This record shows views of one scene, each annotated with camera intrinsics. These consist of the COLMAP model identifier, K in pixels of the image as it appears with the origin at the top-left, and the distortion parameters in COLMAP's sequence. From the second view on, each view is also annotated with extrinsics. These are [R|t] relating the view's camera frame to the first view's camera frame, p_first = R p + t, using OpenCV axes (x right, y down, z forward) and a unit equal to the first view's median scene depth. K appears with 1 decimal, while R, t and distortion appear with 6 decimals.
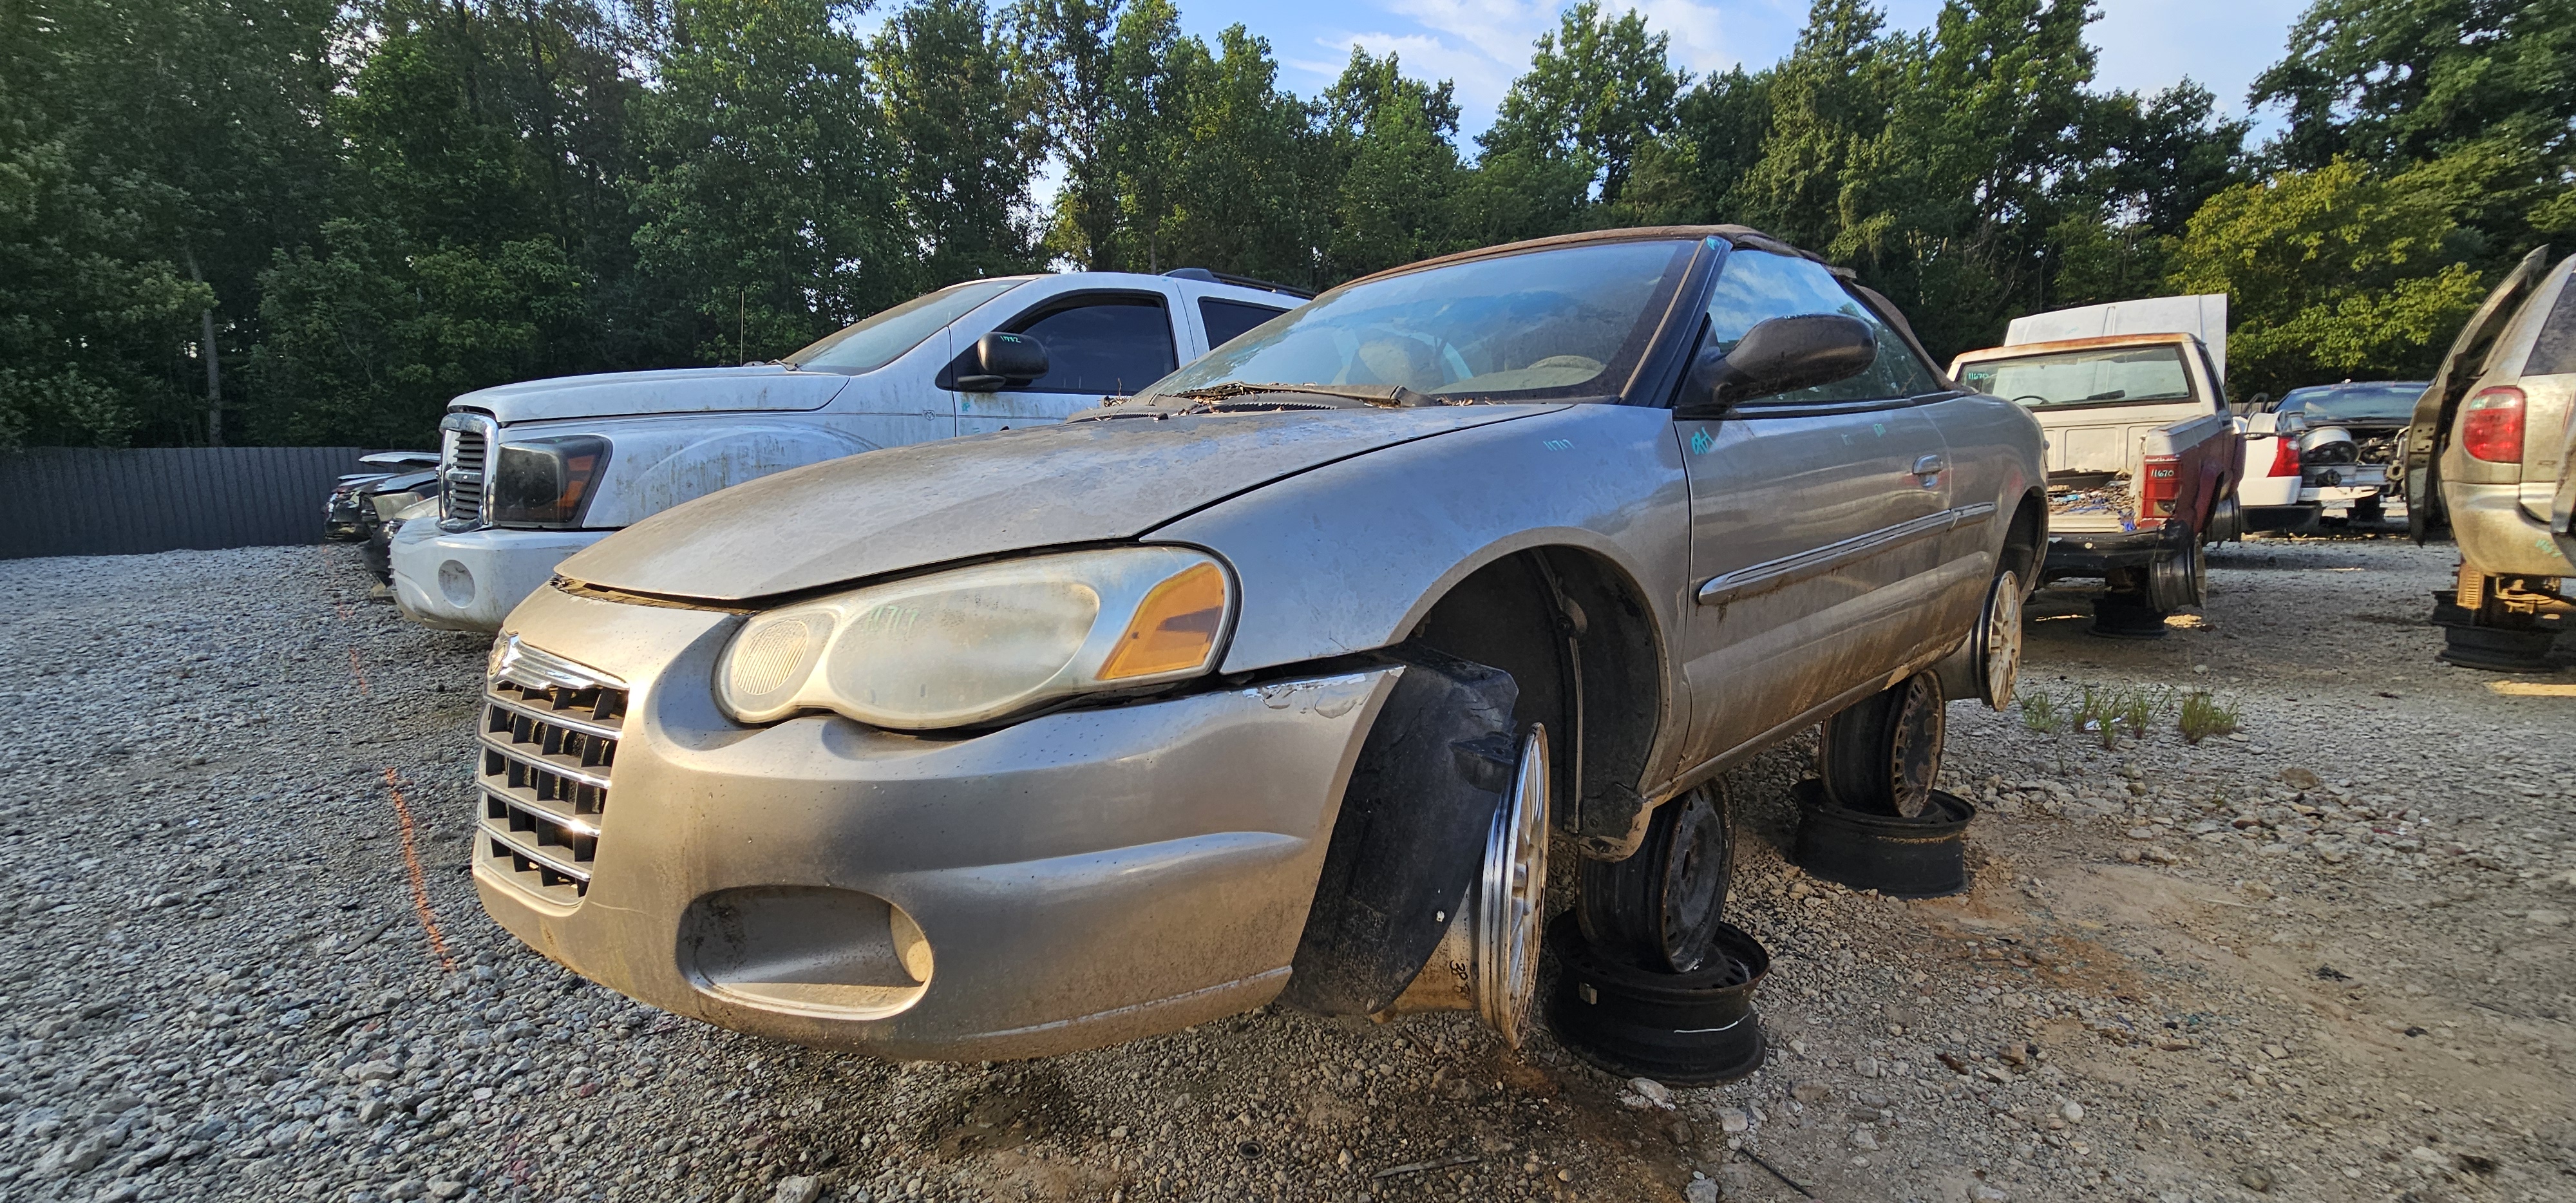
lens RADIAL K [[1039.1, 0, 1289.2], [0, 1039.1, 613.3], [0, 0, 1]] dist [-0.003553, -0.000864]
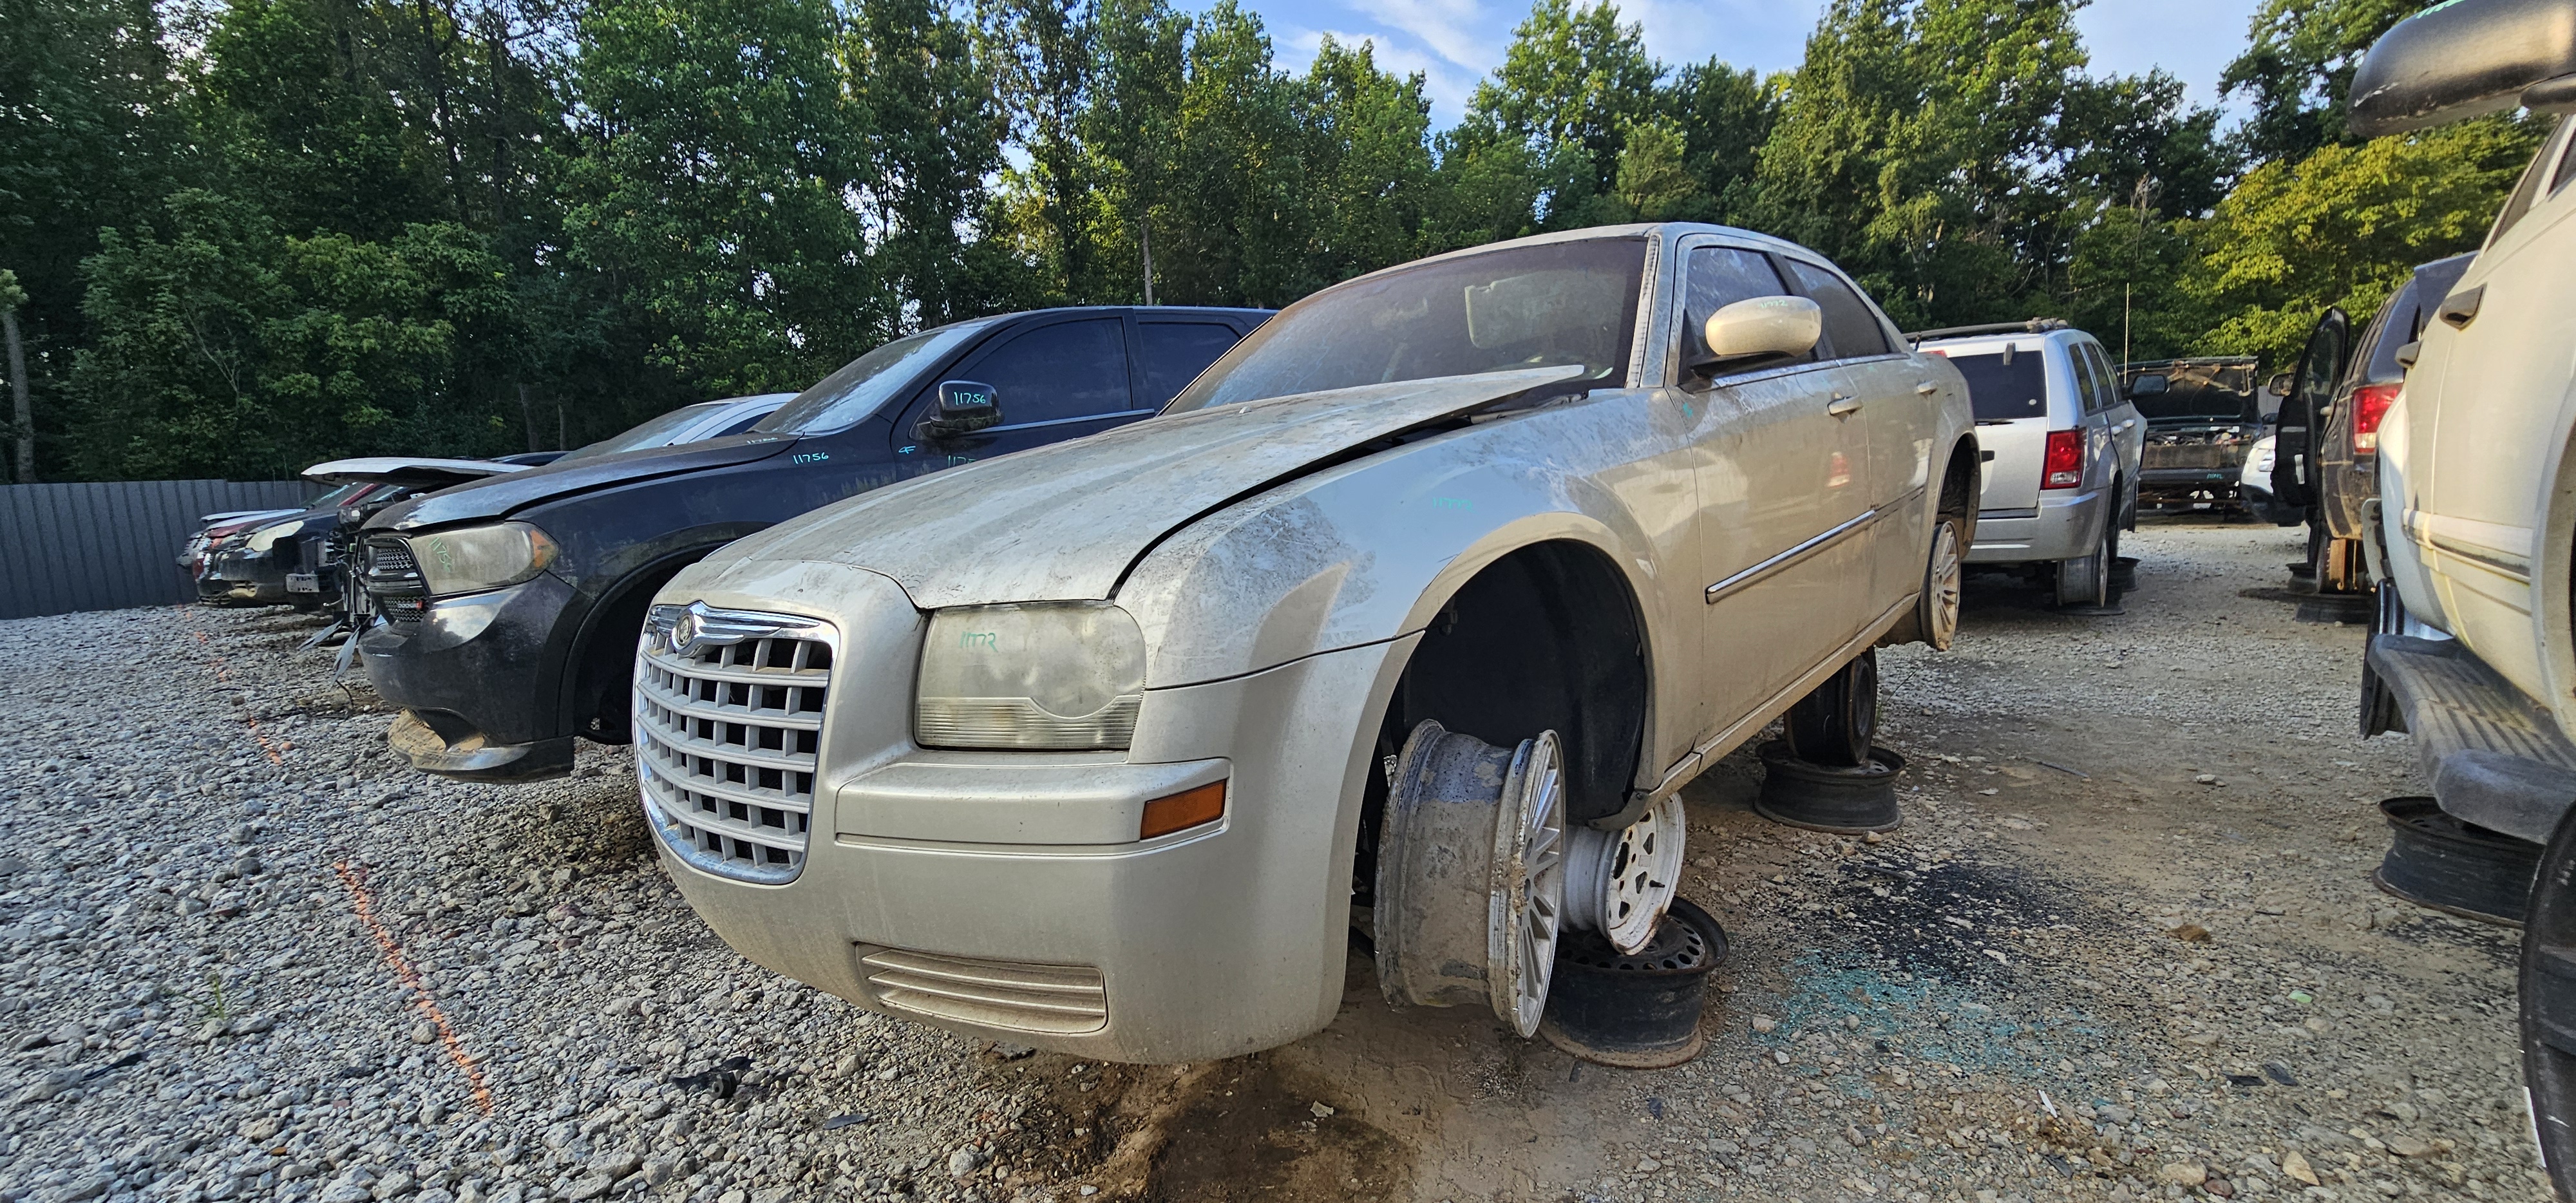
lens RADIAL K [[1039.1, 0, 1285.4], [0, 1039.1, 613.8], [0, 0, 1]] dist [-0.003553, -0.000864]
pose [[0.996268, -0.037736, 0.077633, -0.100327], [0.038802, 0.999172, -0.012272, -0.010979], [-0.077106, 0.015238, 0.996906, 0.098116]]
